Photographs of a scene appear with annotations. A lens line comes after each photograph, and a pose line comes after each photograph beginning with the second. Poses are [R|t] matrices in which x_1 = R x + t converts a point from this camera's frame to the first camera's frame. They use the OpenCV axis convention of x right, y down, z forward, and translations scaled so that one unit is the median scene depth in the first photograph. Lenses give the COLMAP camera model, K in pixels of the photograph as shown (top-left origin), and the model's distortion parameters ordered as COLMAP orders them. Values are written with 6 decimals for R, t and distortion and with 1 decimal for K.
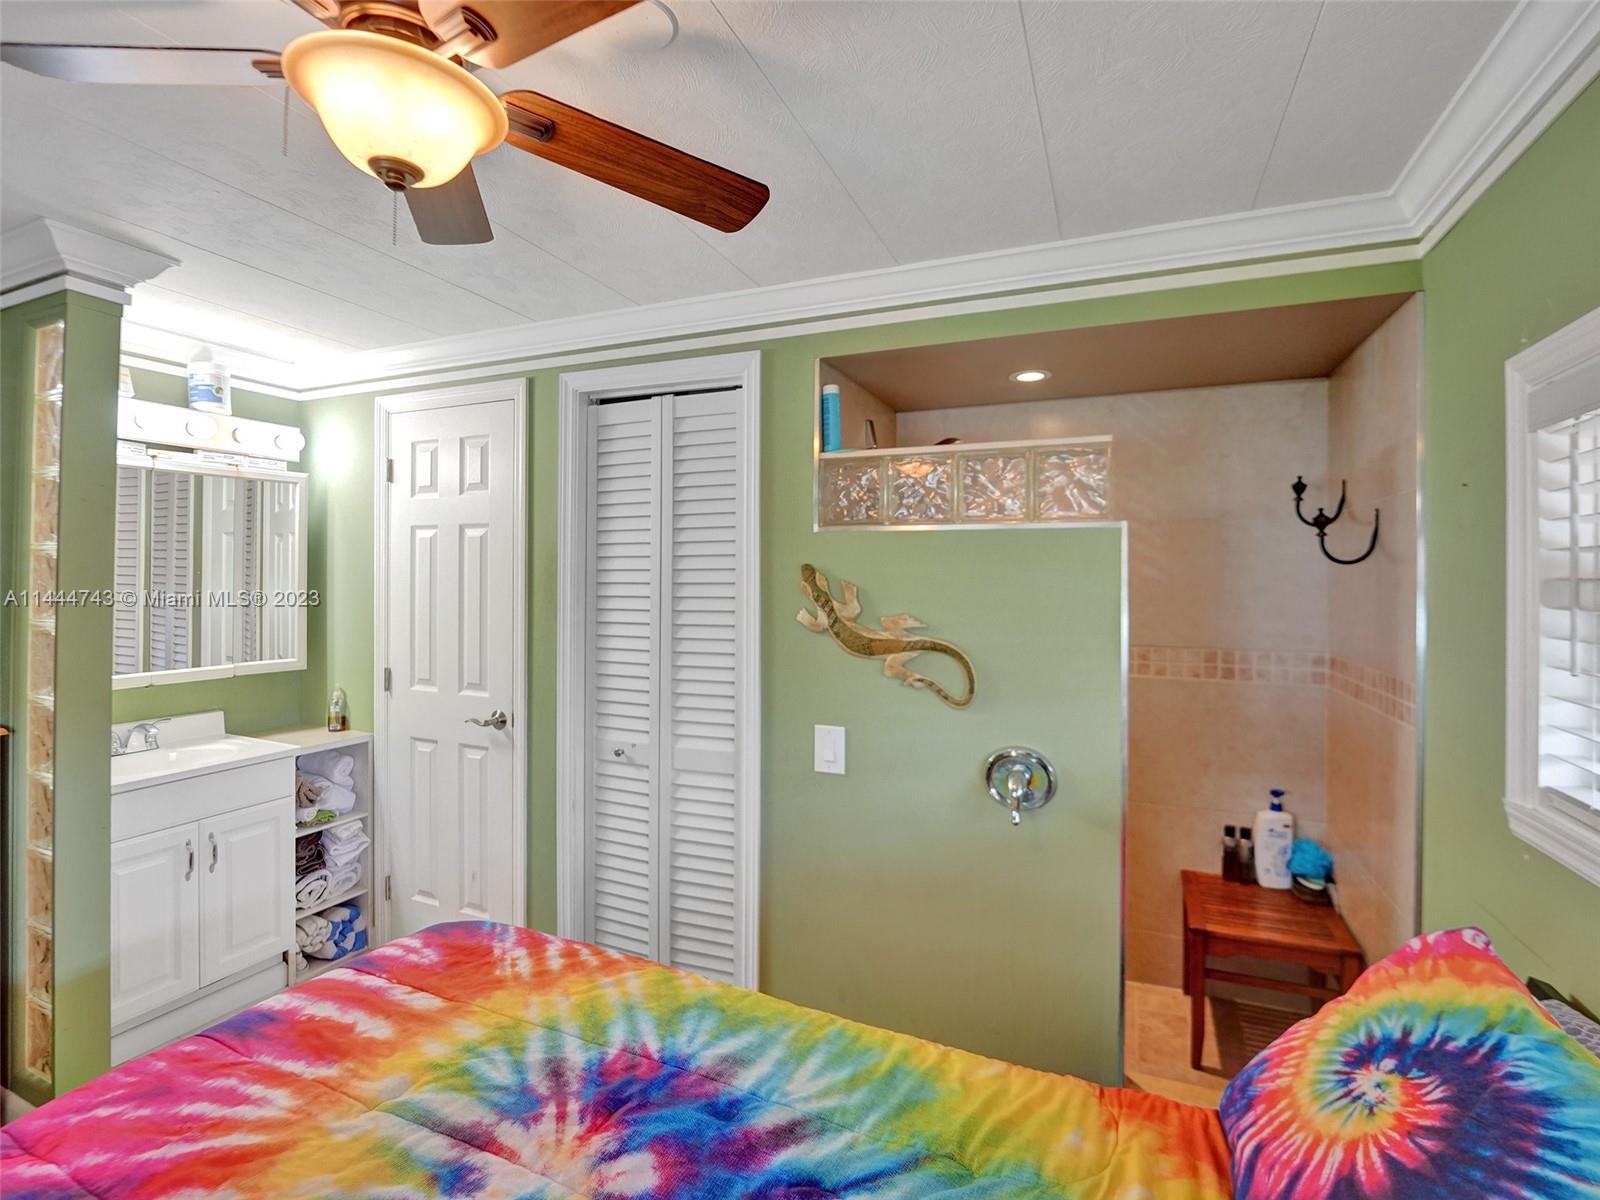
lens RADIAL K [[751.5, 0, 797.6], [0, 751.5, 572.6], [0, 0, 1]] dist [-0.020359, 0.000224]
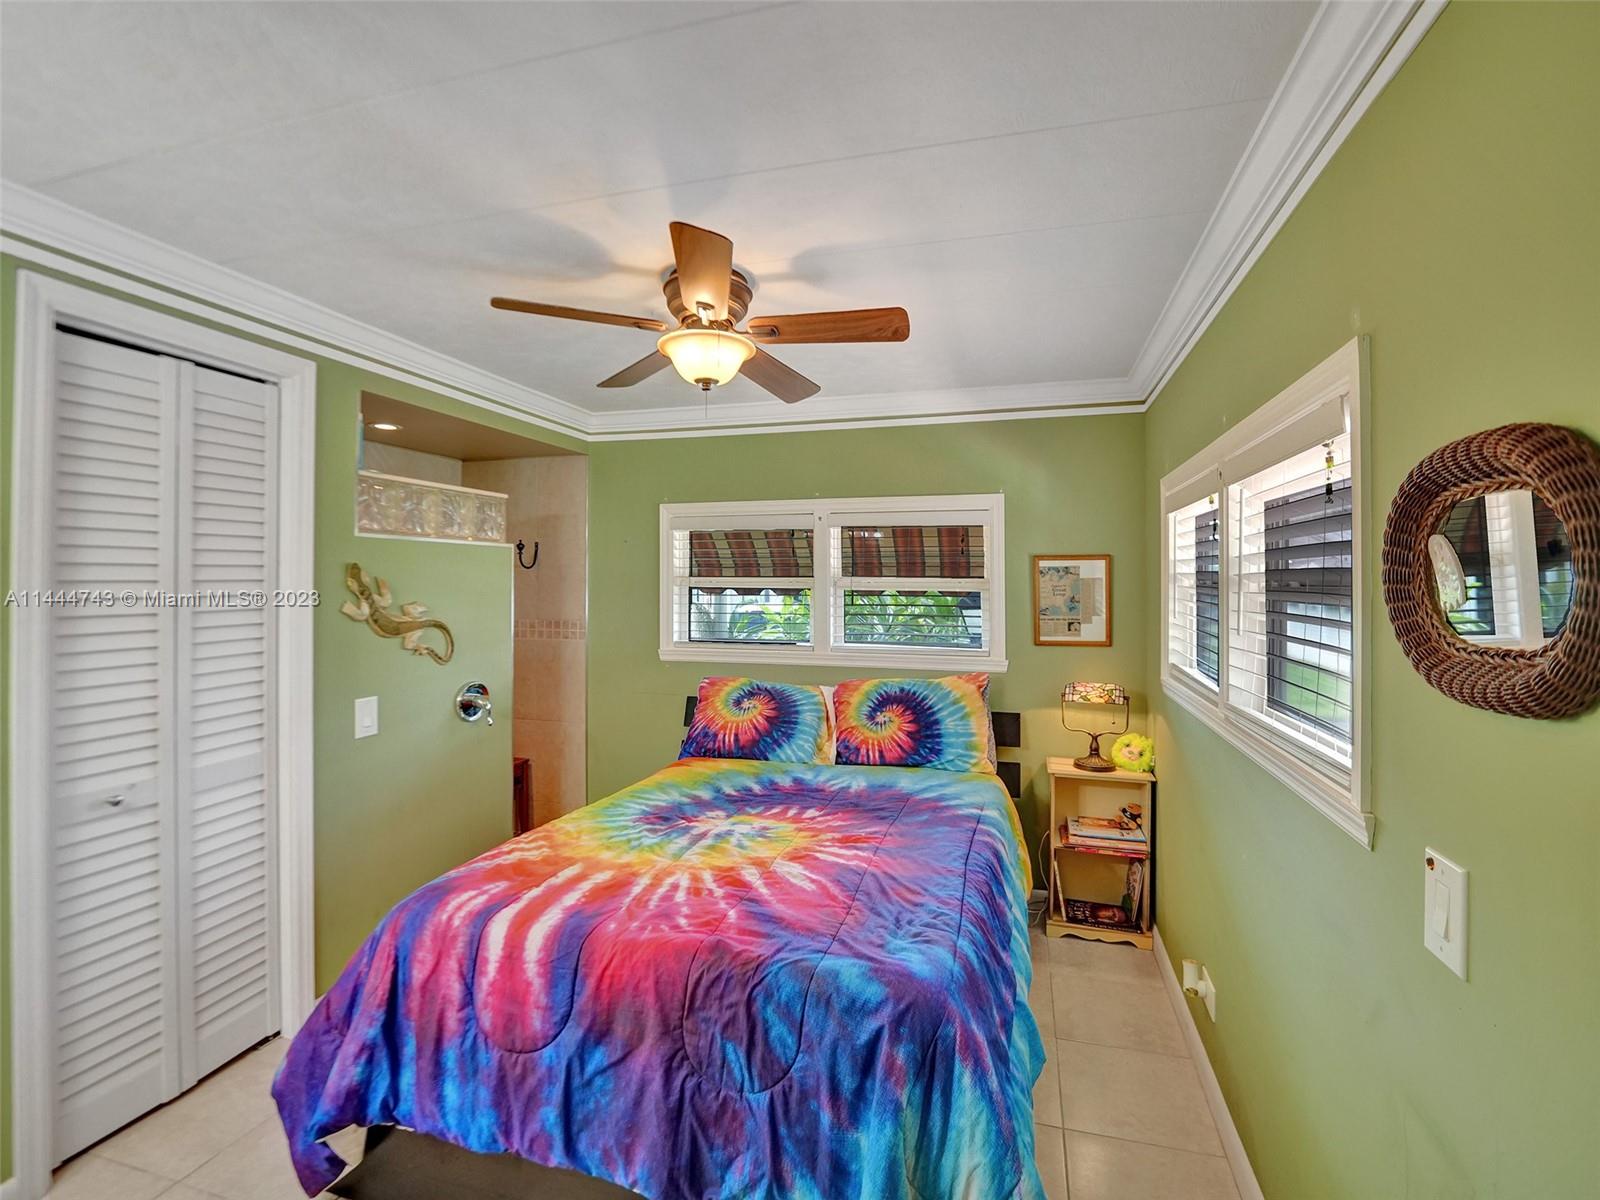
lens RADIAL K [[767.0, 0, 766.0], [0, 767.0, 574.2], [0, 0, 1]] dist [-0.002630, -0.000447]
pose [[-0.081514, 0.000938, 0.996672, -1.459031], [-0.012861, 0.999915, -0.001993, -0.000788], [-0.996589, -0.012980, -0.081495, 0.542477]]
